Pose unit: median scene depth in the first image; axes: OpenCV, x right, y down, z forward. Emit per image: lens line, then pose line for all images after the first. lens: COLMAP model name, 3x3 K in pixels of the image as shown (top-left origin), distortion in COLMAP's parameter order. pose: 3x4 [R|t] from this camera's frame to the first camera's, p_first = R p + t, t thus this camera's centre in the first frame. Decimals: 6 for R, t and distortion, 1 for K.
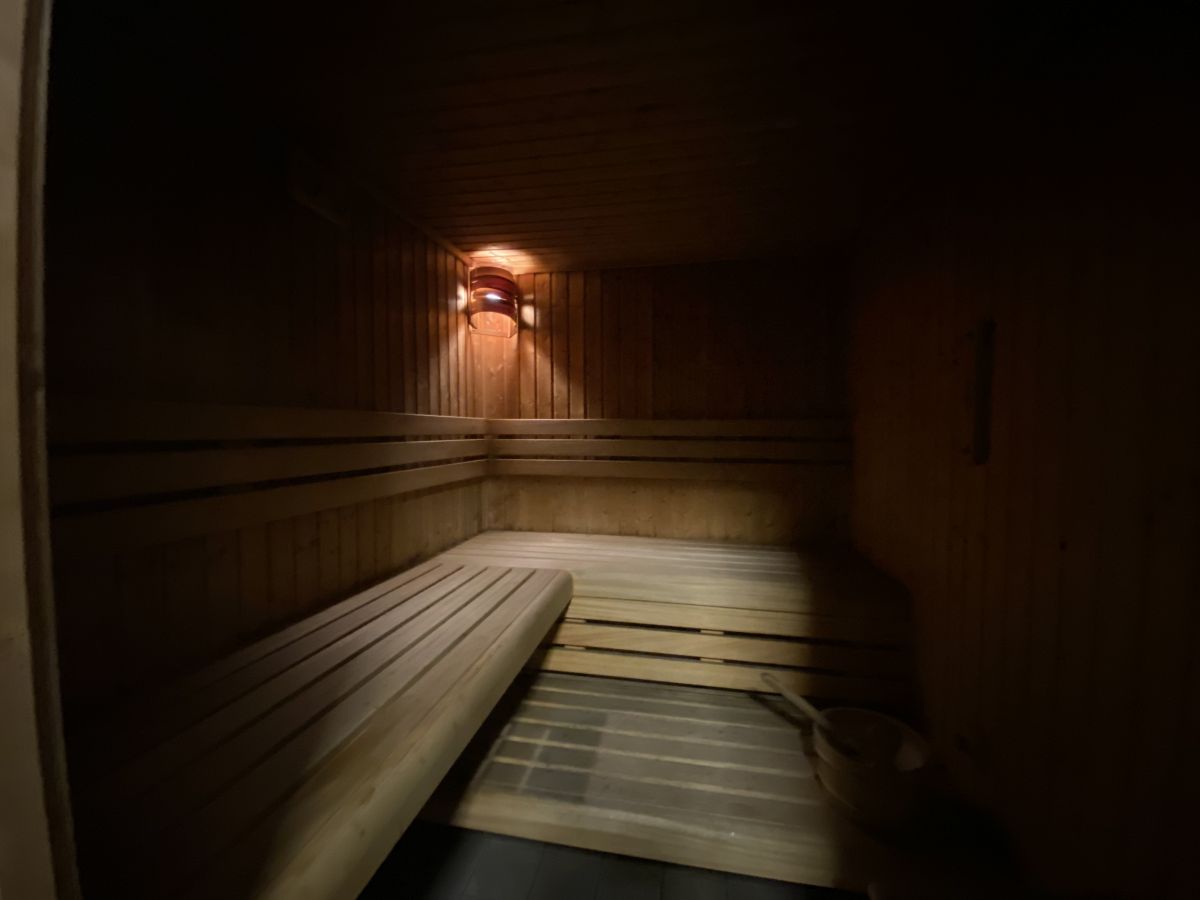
lens RADIAL K [[483.8, 0, 600.0], [0, 483.8, 450.0], [0, 0, 1]] dist [-0.000058, -0.000012]
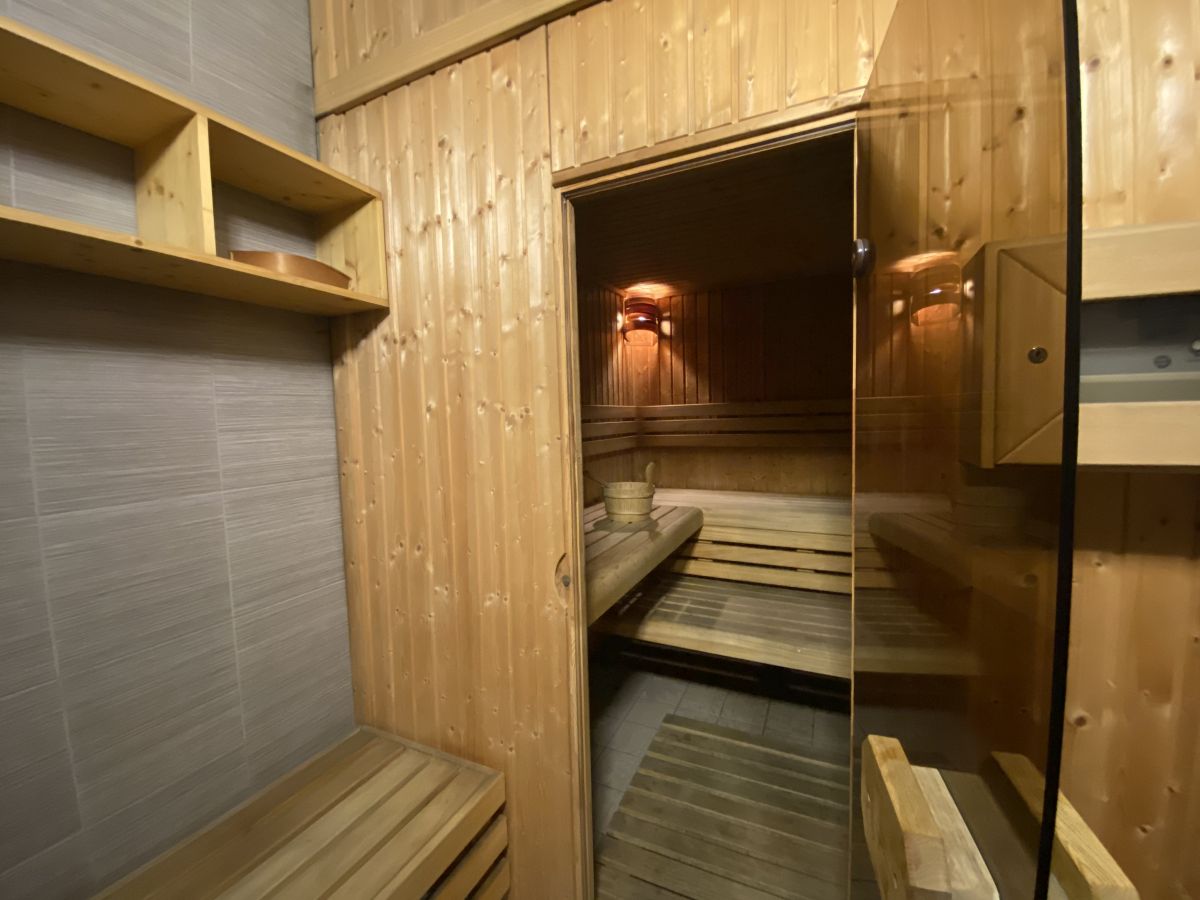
lens RADIAL K [[485.9, 0, 600.0], [0, 485.9, 450.0], [0, 0, 1]] dist [0.101069, -0.000006]
pose [[0.967013, -0.015554, -0.254251, 0.018120], [0.023289, 0.999352, 0.027439, 0.022056], [0.253659, -0.032455, 0.966749, -0.414159]]
